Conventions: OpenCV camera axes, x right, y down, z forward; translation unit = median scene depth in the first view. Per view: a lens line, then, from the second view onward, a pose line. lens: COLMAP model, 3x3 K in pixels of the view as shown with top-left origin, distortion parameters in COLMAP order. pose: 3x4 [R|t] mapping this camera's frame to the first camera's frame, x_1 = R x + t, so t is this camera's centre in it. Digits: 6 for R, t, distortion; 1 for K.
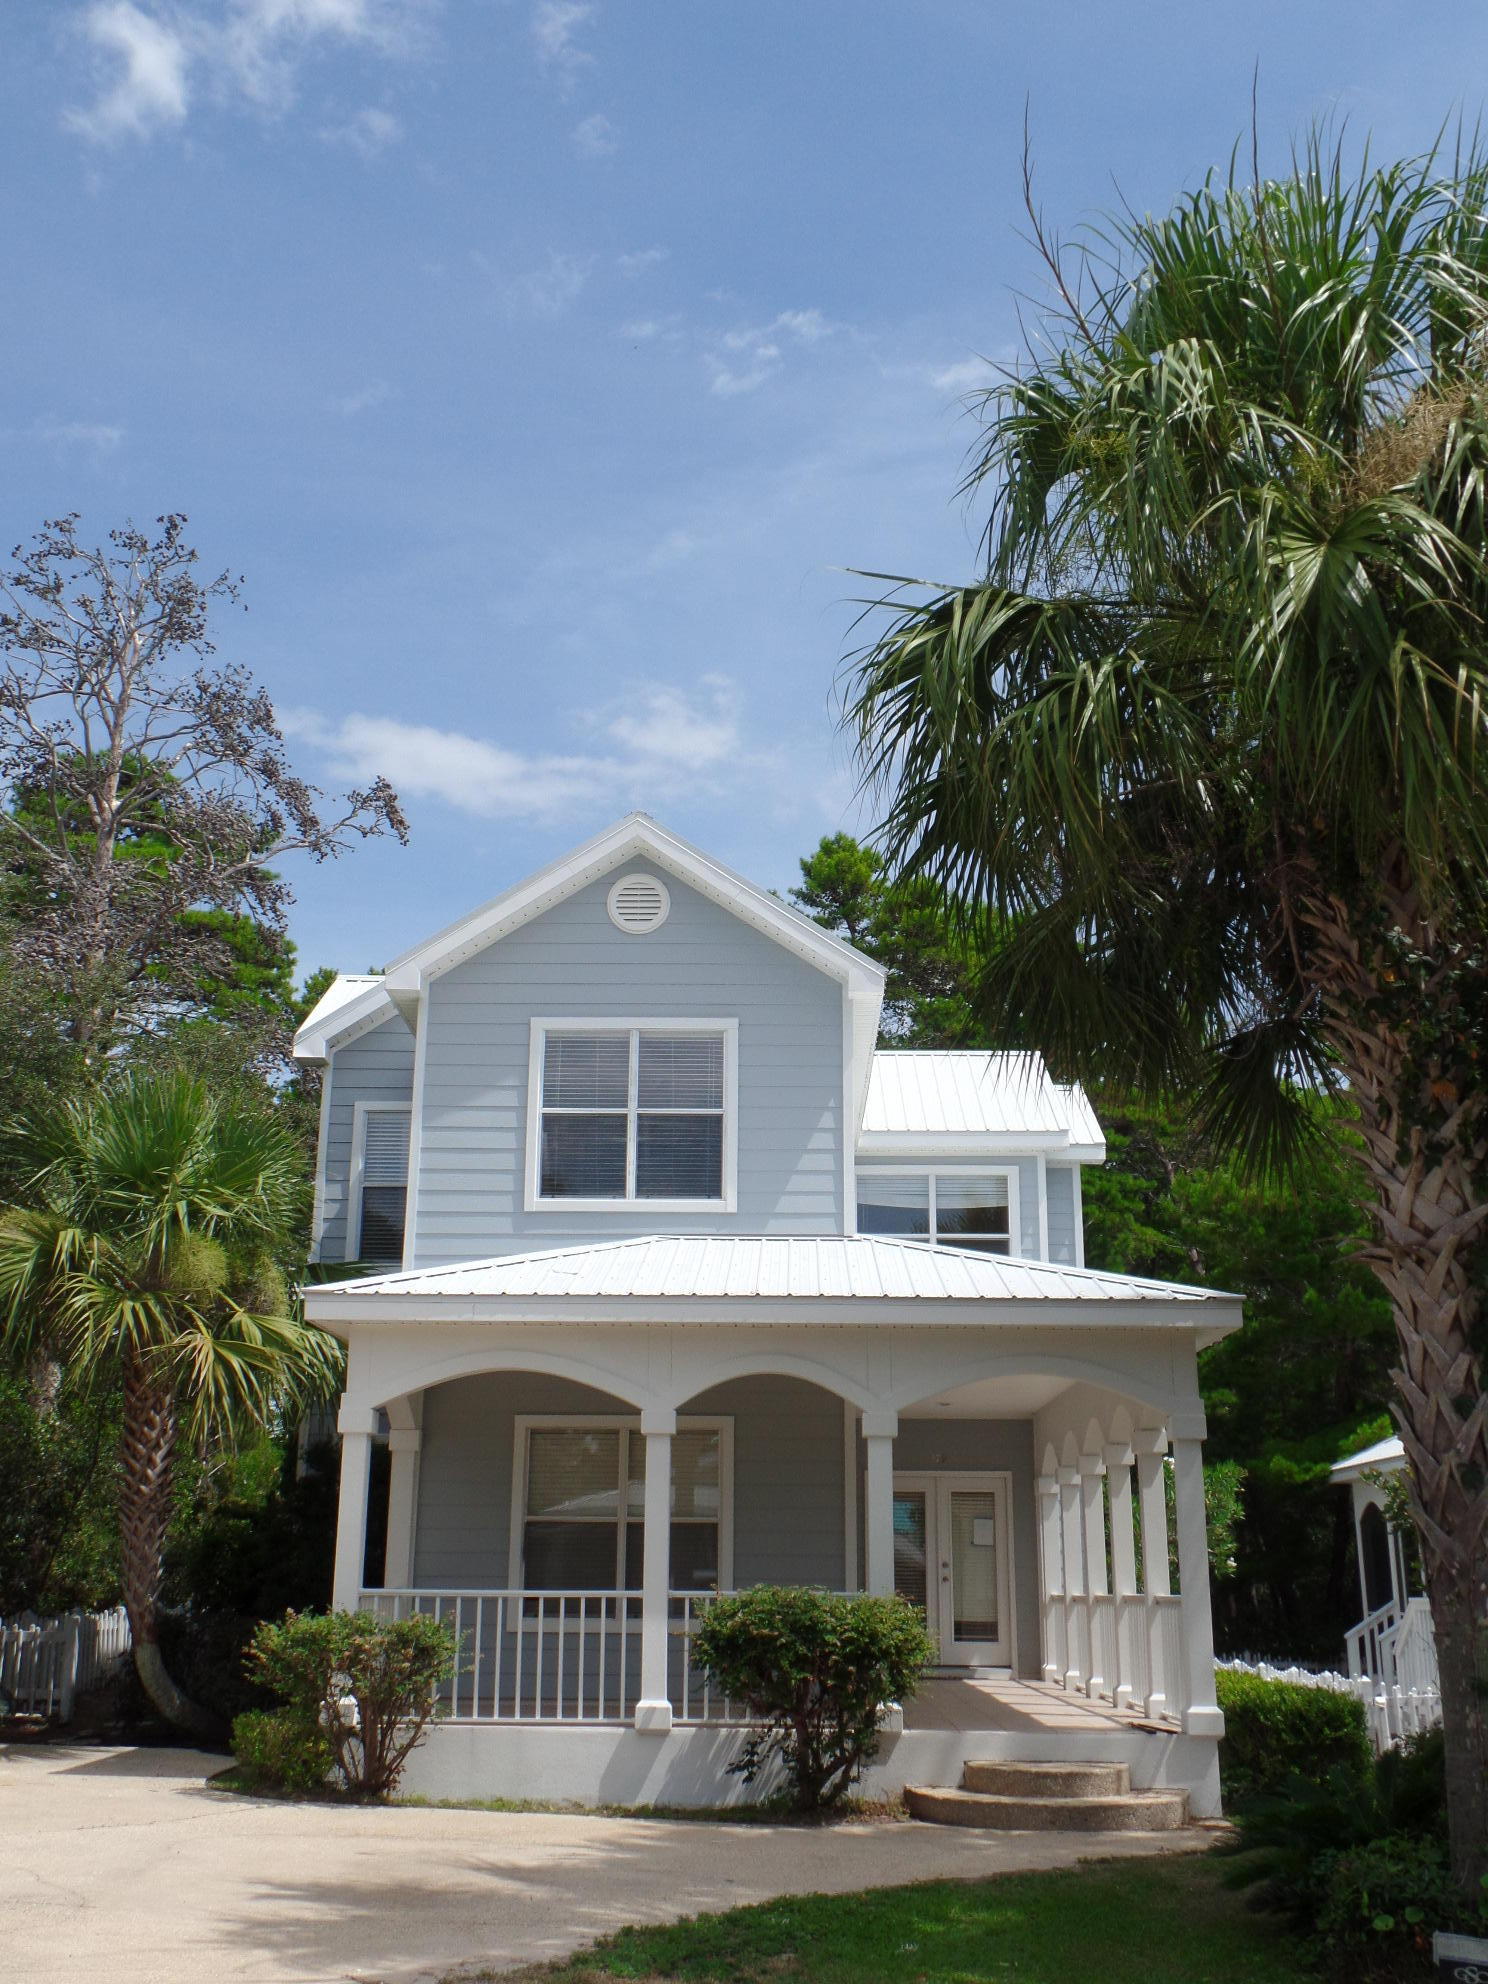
lens RADIAL K [[1940.9, 0, 744.0], [0, 1940.9, 992.0], [0, 0, 1]] dist [-0.003093, 0.011314]
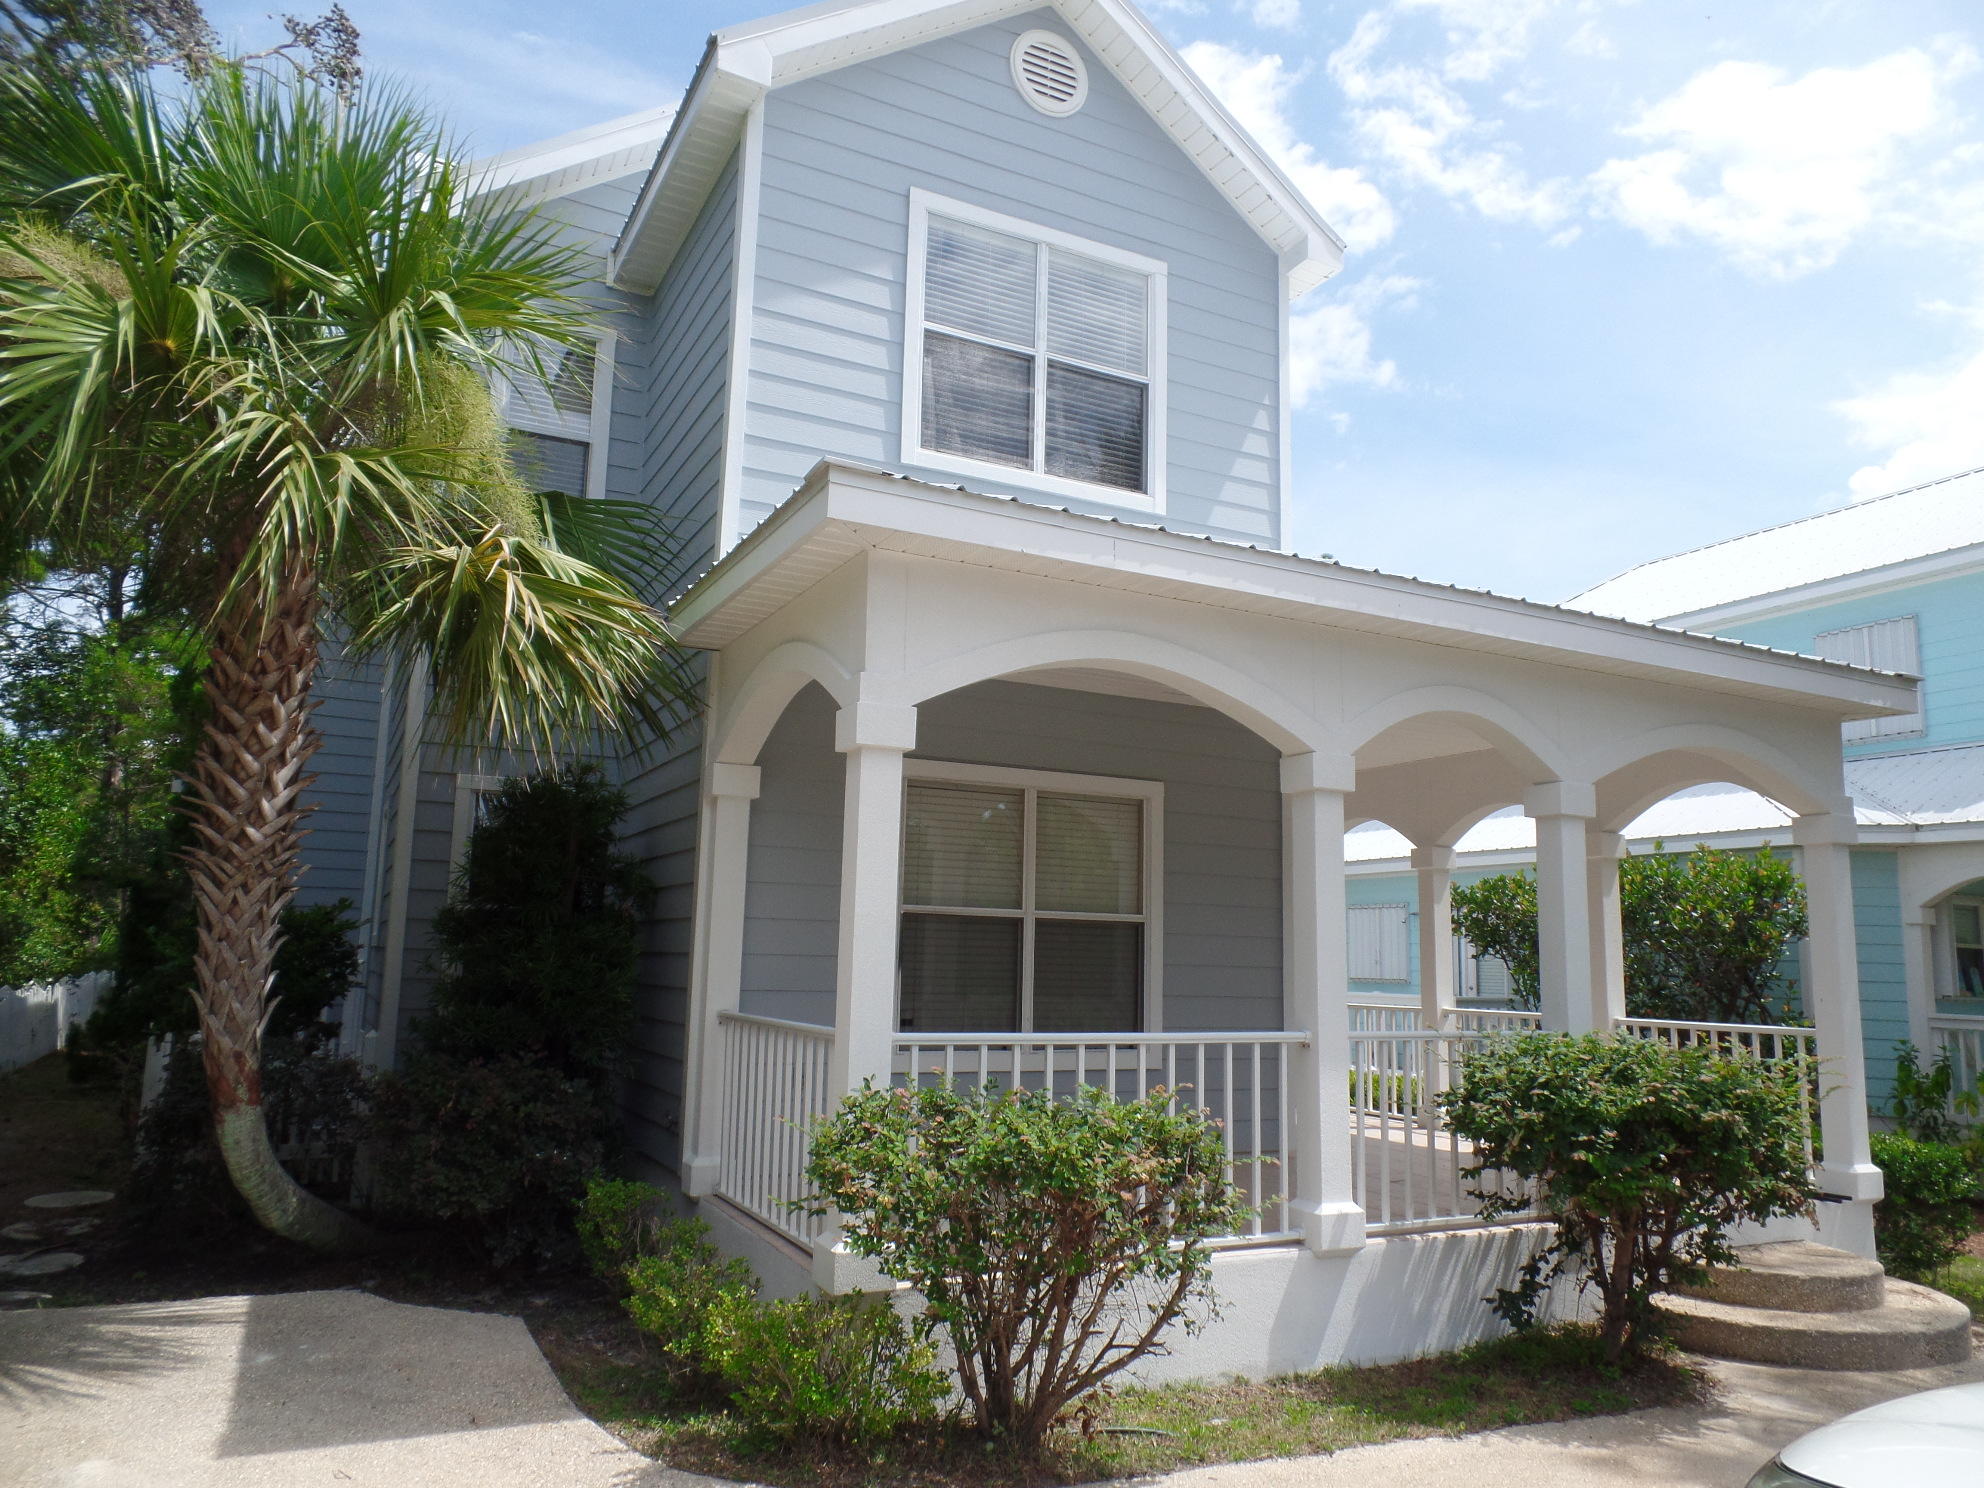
lens RADIAL K [[1361.7, 0, 993.6], [0, 1361.7, 749.7], [0, 0, 1]] dist [-0.009662, 0.002763]
pose [[0.898007, 0.085974, 0.431500, -0.287265], [-0.139056, 0.985912, 0.092954, 0.167555], [-0.417430, -0.143476, 0.897311, 0.571129]]
